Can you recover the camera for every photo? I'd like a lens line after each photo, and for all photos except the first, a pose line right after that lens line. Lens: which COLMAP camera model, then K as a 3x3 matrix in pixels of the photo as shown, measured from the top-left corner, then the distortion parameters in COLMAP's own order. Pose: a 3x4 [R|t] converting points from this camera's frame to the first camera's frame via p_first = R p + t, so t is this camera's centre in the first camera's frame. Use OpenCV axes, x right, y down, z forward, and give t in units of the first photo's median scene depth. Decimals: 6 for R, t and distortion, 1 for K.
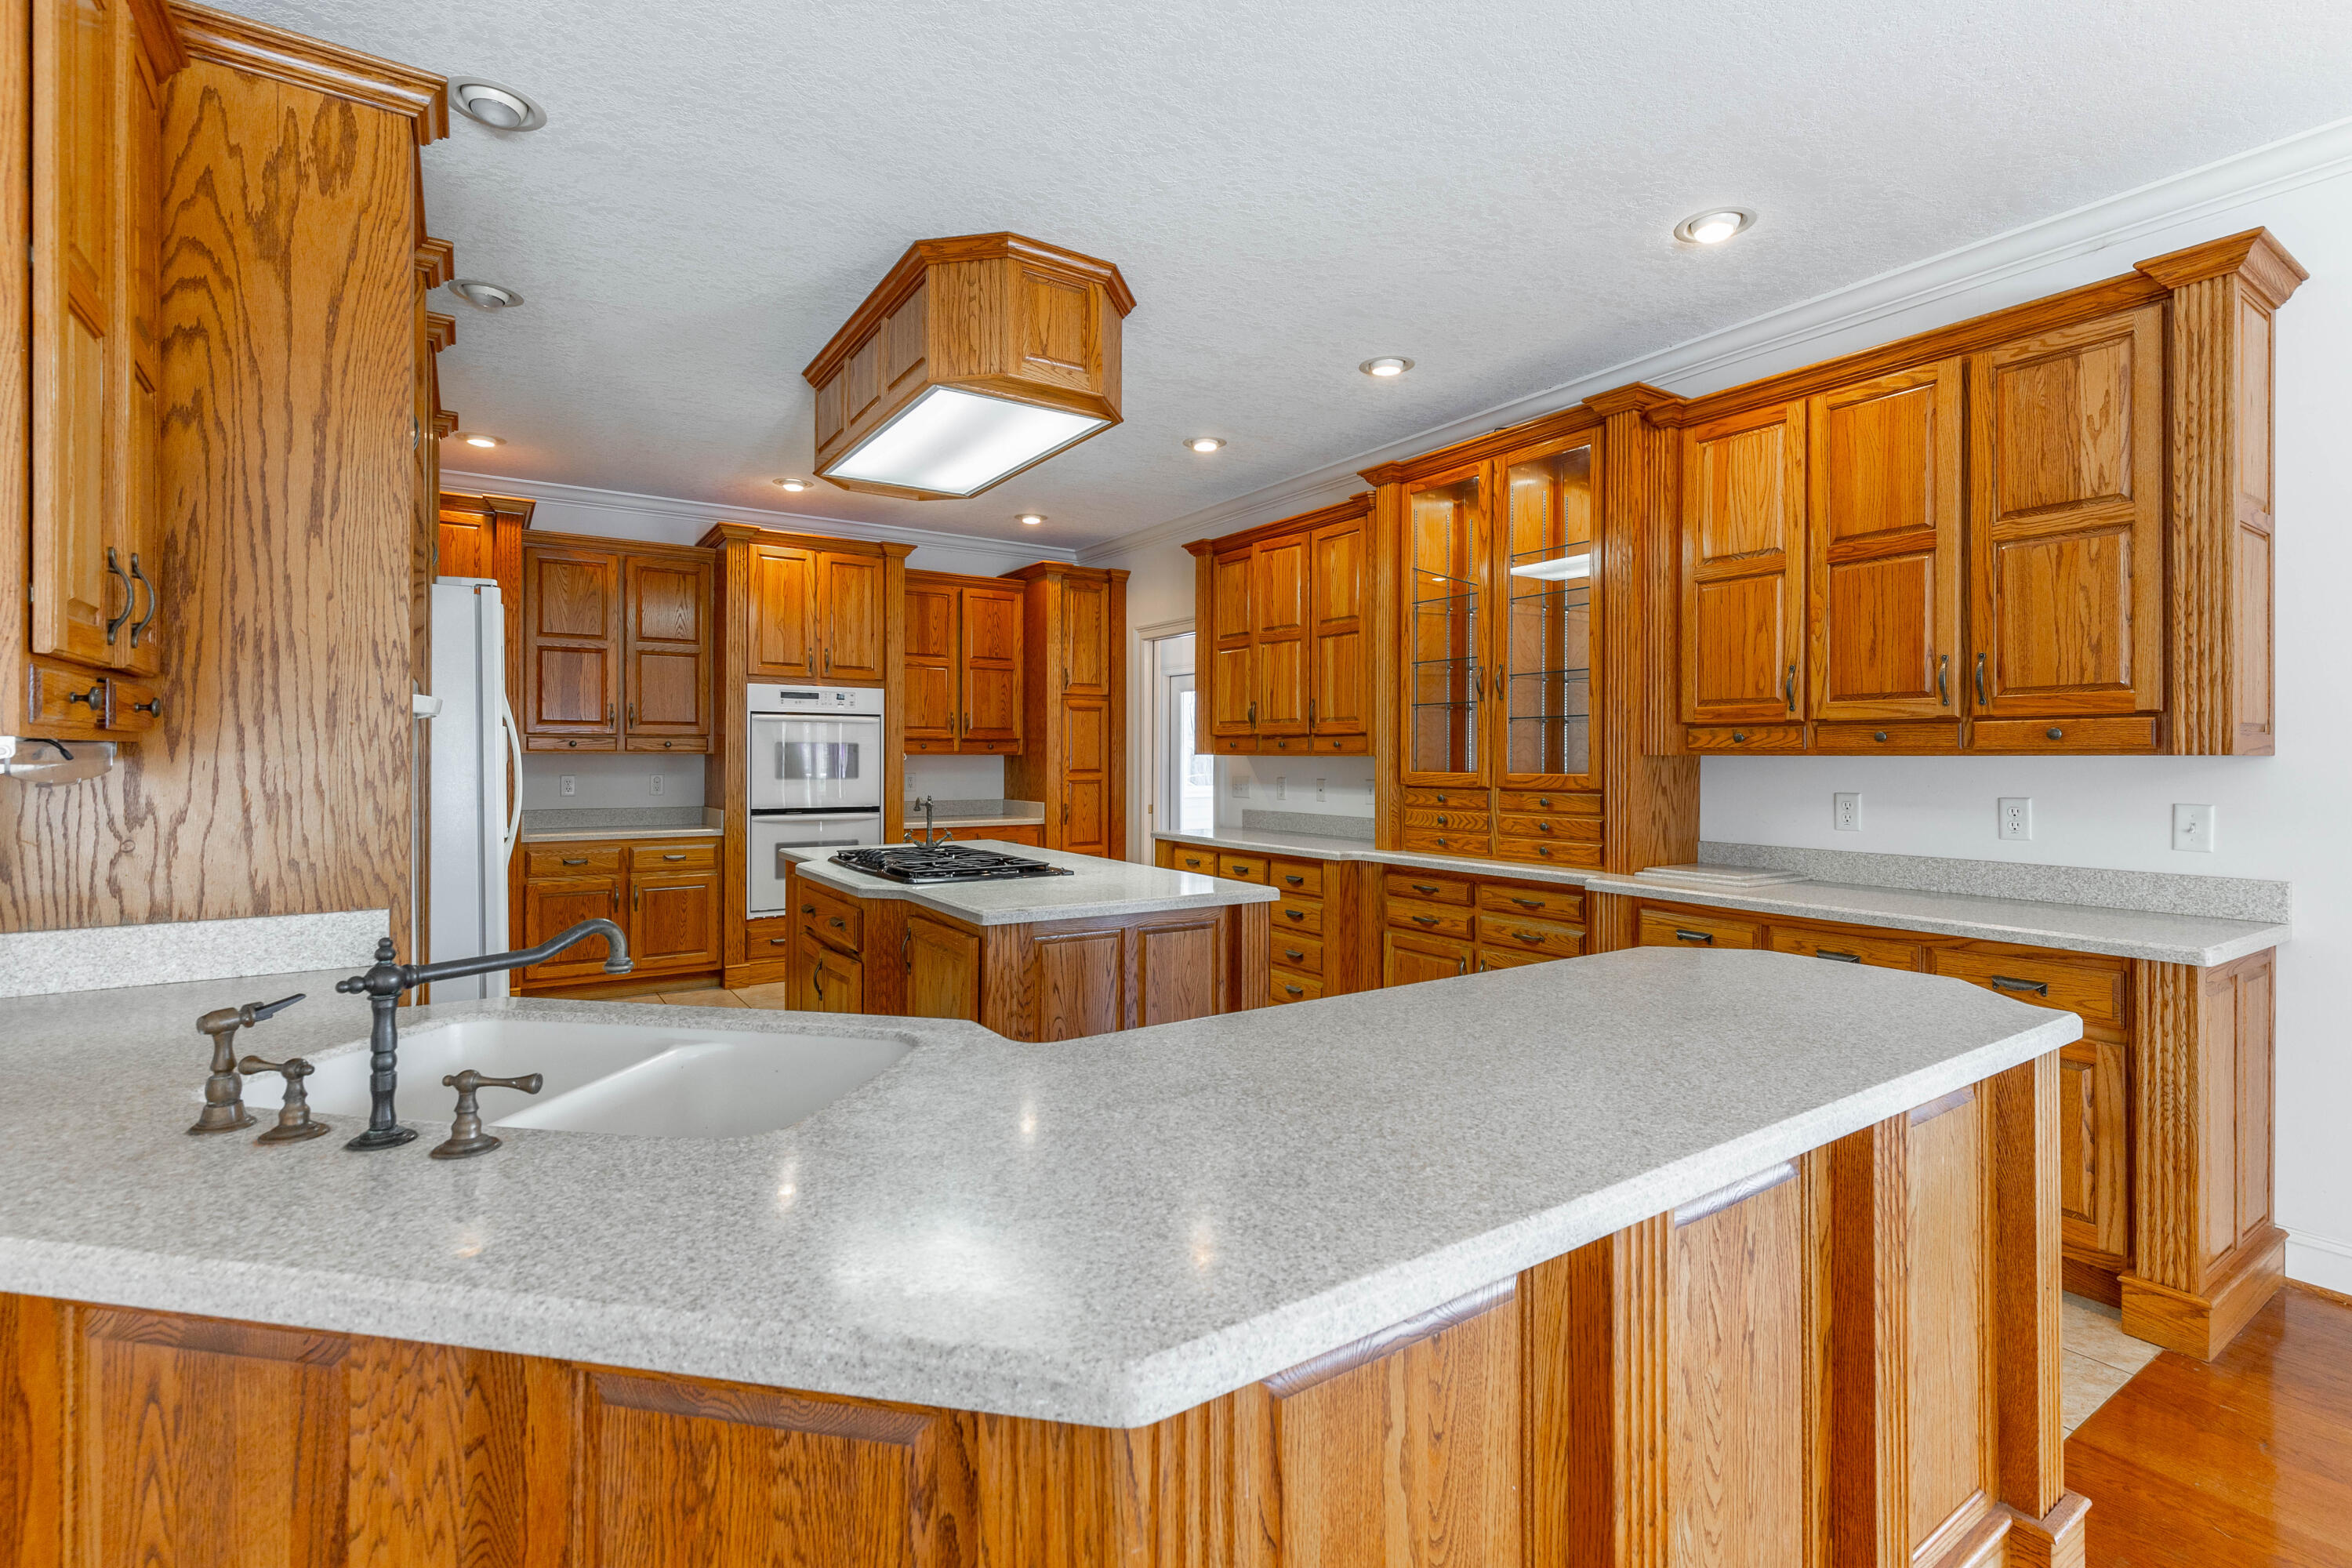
lens RADIAL K [[1066.5, 0, 1175.8], [0, 1066.5, 769.0], [0, 0, 1]] dist [0.005993, 0.000132]
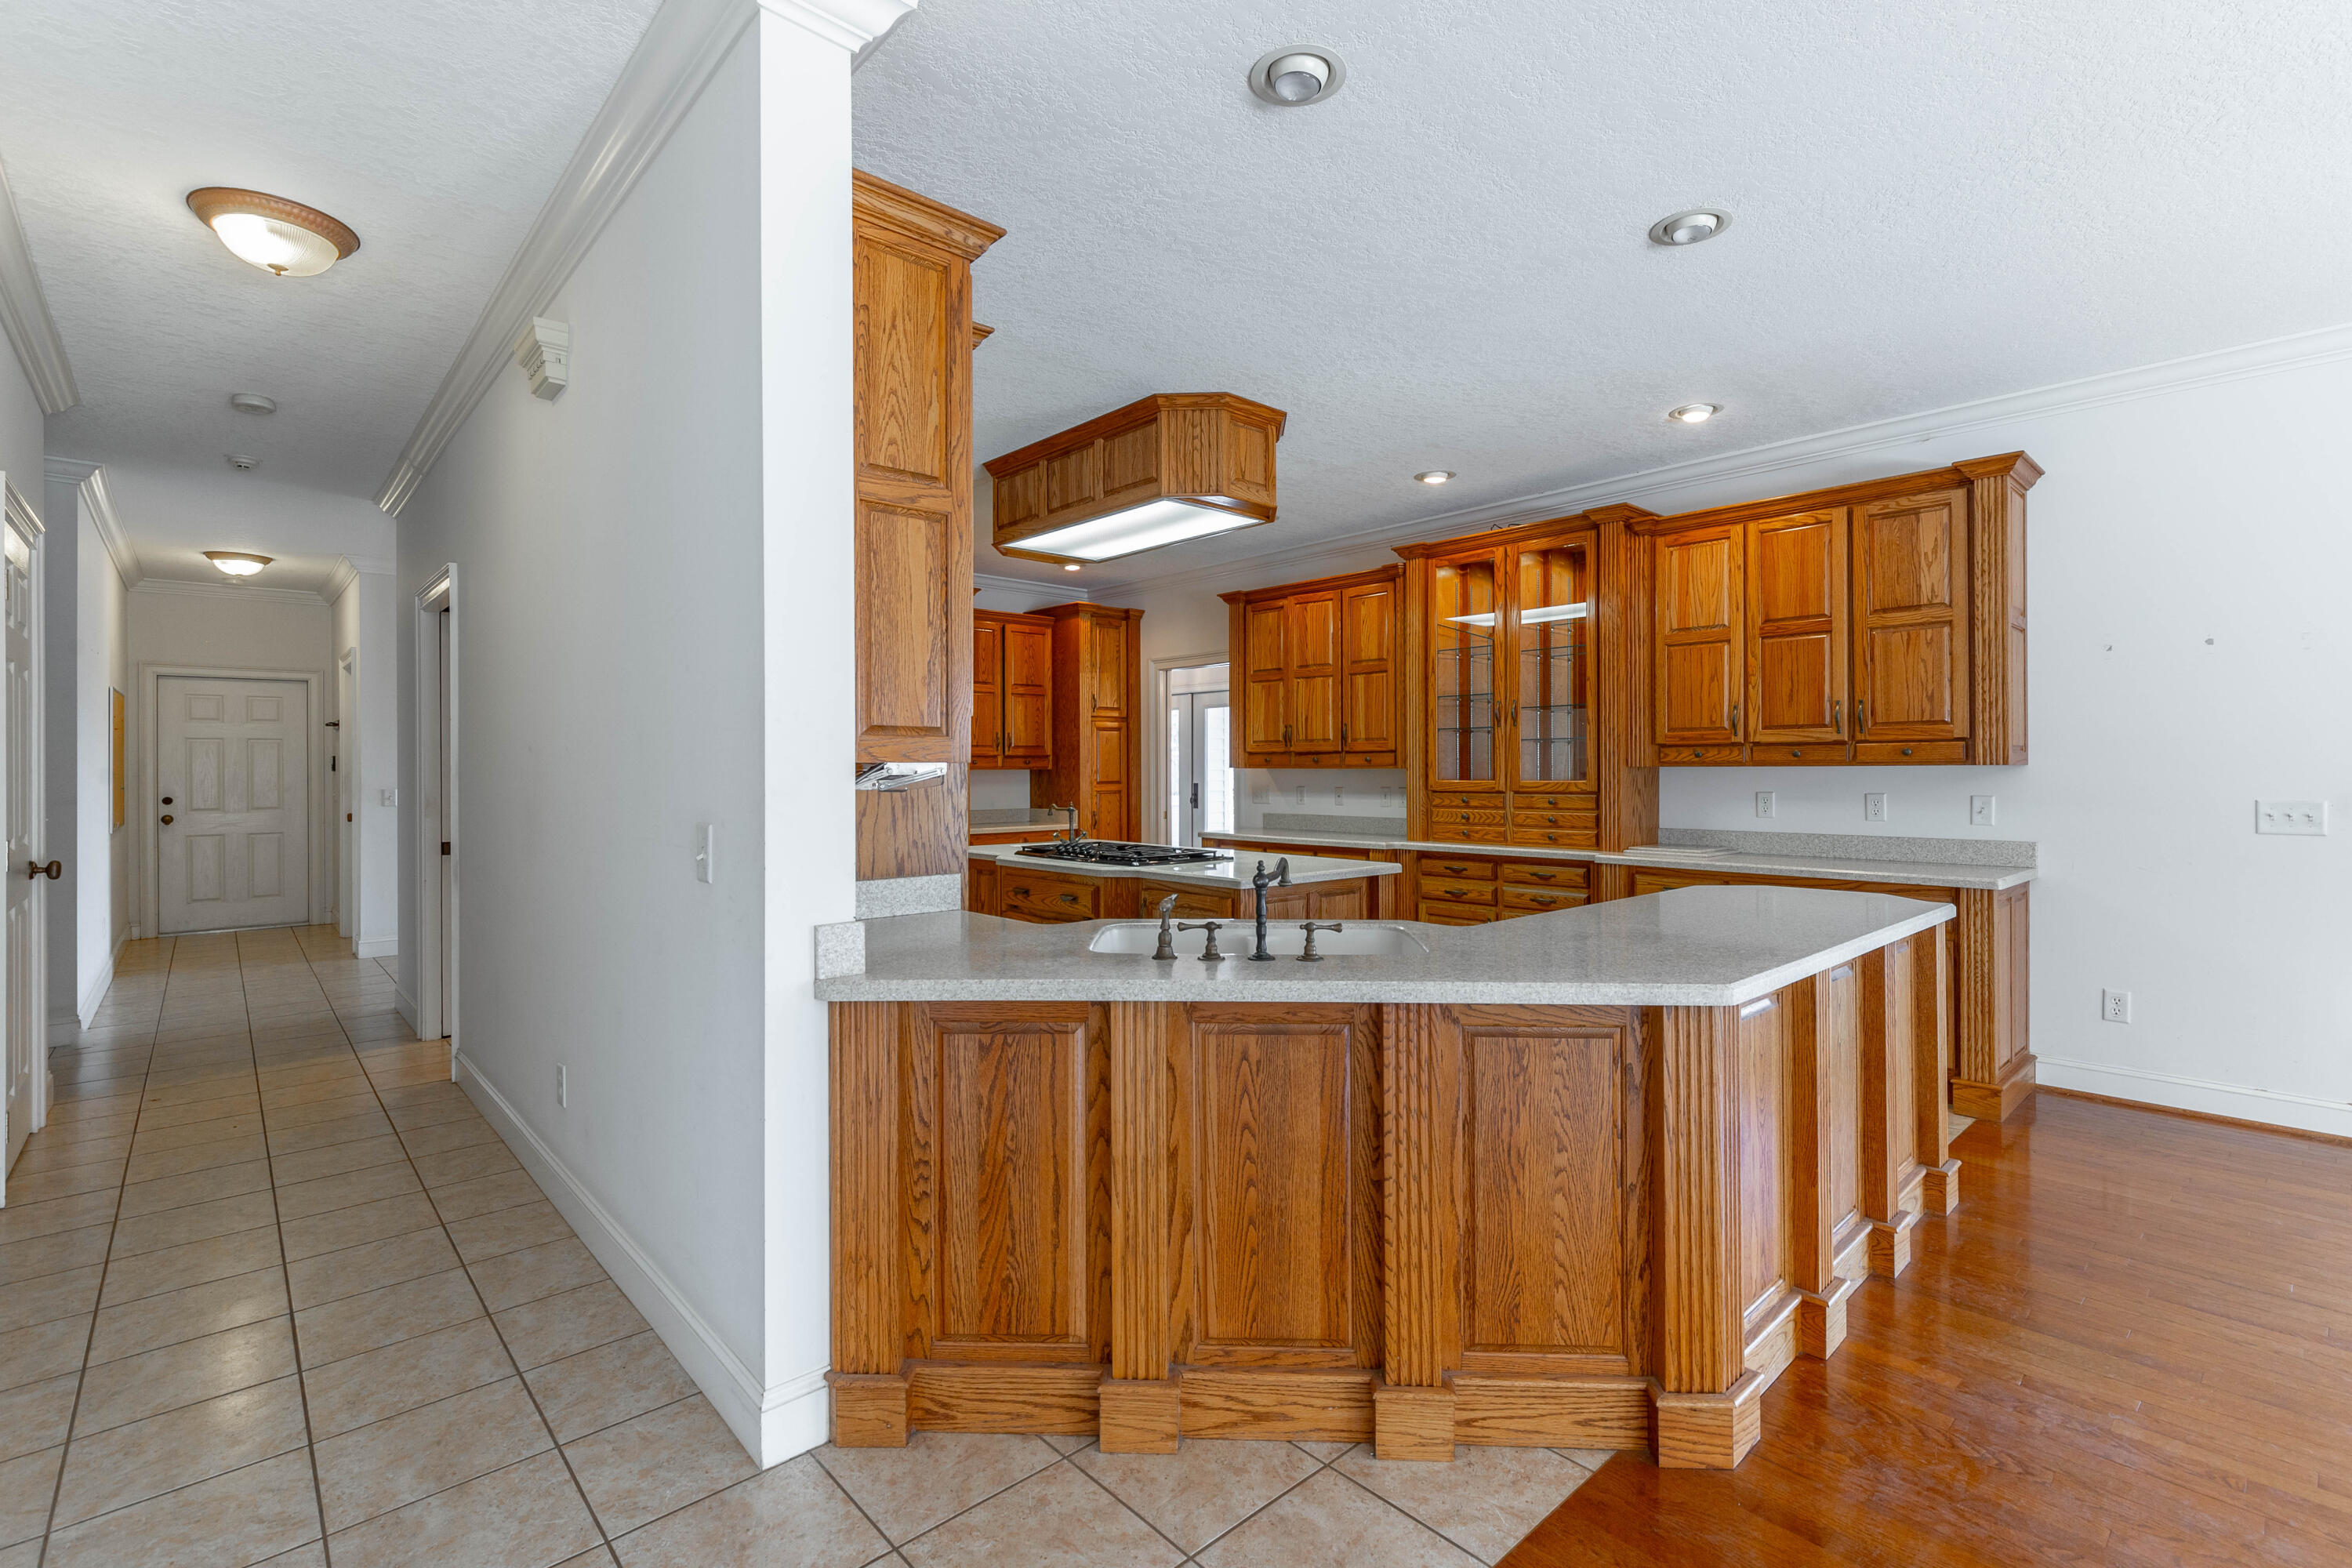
lens RADIAL K [[1065.0, 0, 1176.0], [0, 1065.0, 784.0], [0, 0, 1]] dist [0.007000, 0.000380]
pose [[0.988801, -0.008314, 0.149007, -0.379619], [0.007995, 0.999964, 0.002741, 0.001262], [-0.149024, -0.001519, 0.988832, -0.315214]]
